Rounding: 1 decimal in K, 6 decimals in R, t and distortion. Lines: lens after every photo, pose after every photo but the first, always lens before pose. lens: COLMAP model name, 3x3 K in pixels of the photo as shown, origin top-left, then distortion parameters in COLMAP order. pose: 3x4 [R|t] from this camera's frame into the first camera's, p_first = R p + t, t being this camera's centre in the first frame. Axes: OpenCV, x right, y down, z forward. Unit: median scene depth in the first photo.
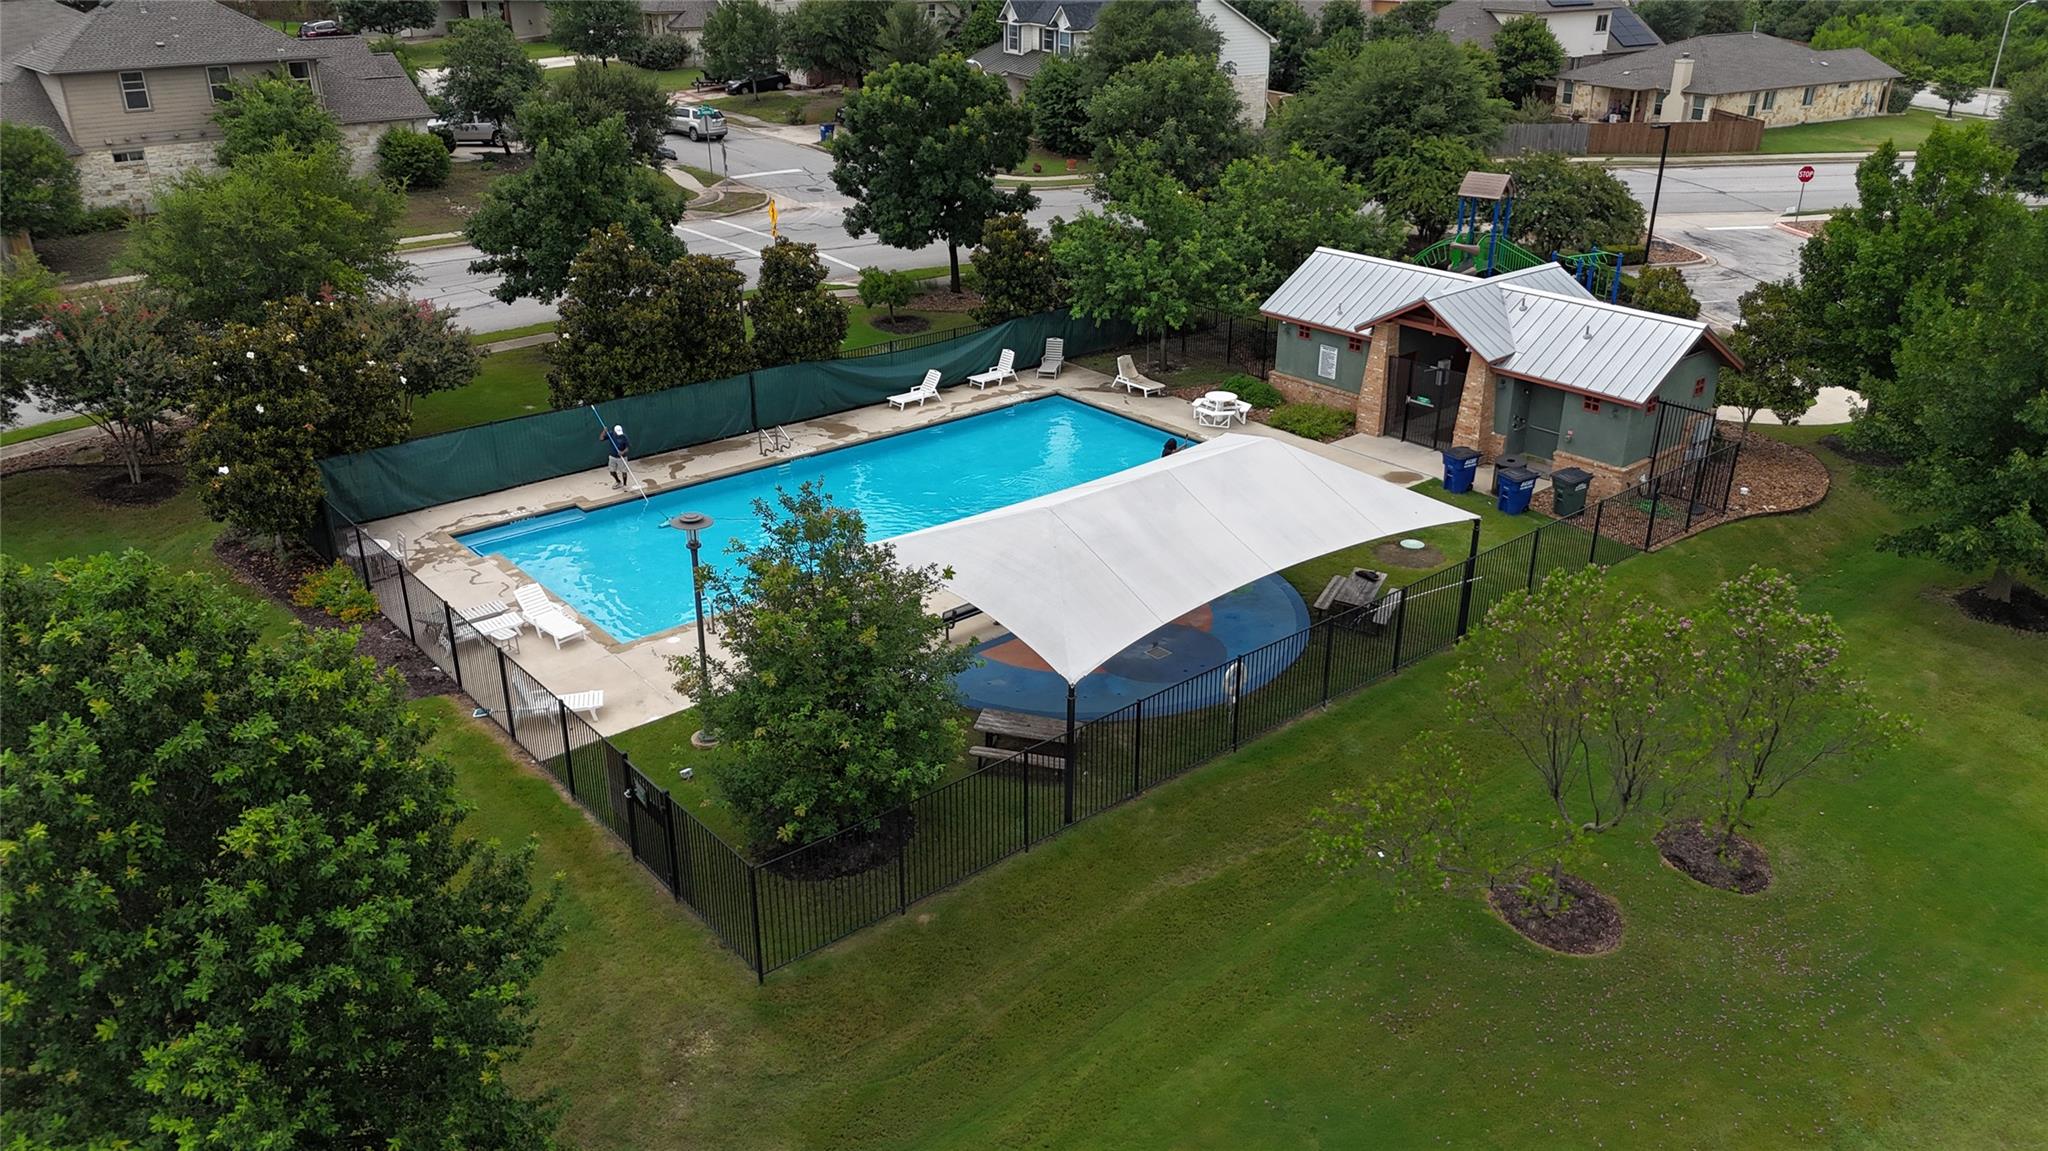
lens RADIAL K [[1484.2, 0, 1024.0], [0, 1484.2, 575.5], [0, 0, 1]] dist [0.109050, -0.116294]
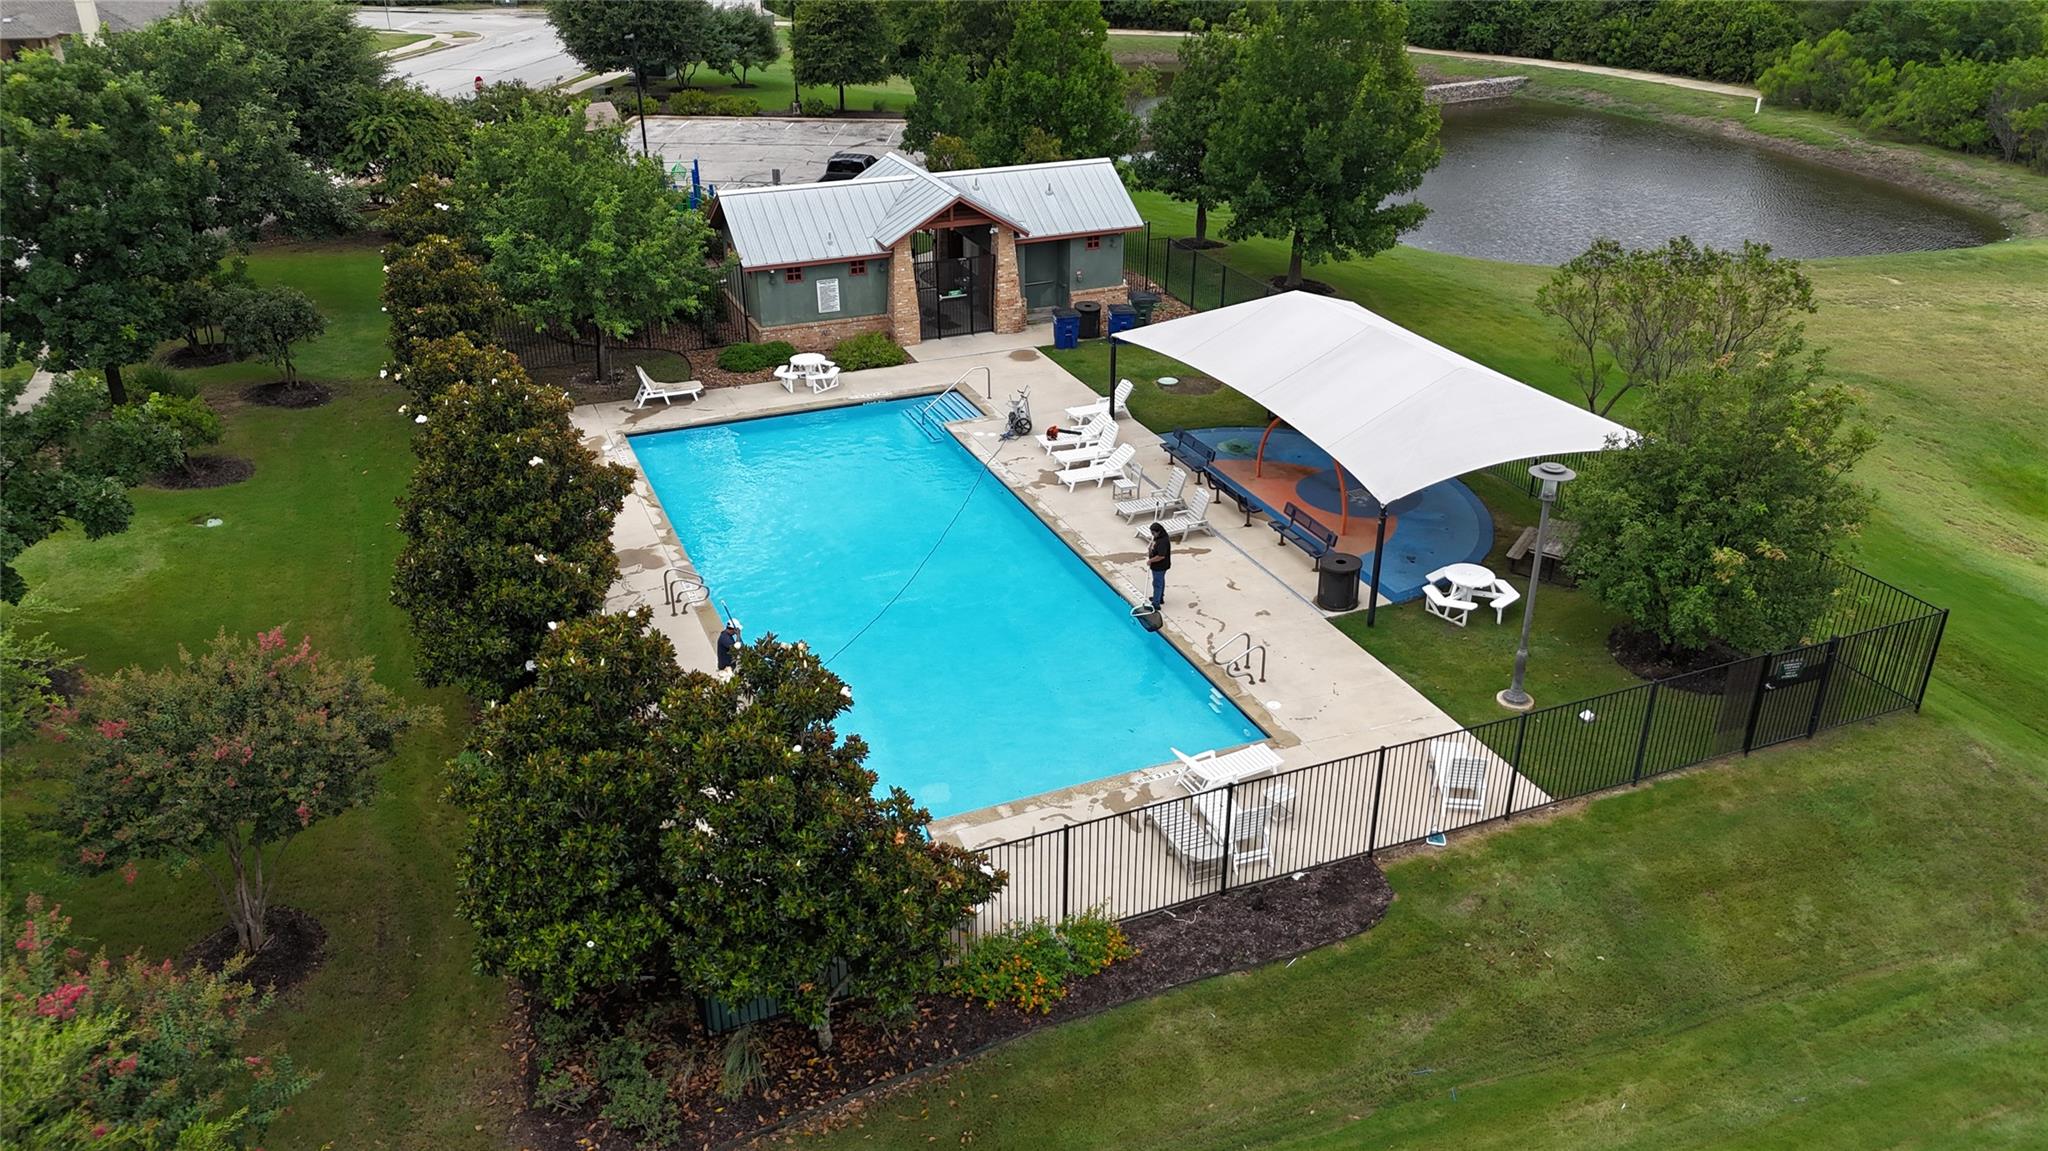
lens RADIAL K [[1484.2, 0, 1024.0], [0, 1484.2, 575.5], [0, 0, 1]] dist [0.109050, -0.116294]
pose [[0.313882, -0.430872, 0.846066, -0.682493], [0.395776, 0.869367, 0.295910, -0.230163], [-0.863041, 0.241971, 0.443407, 0.522194]]
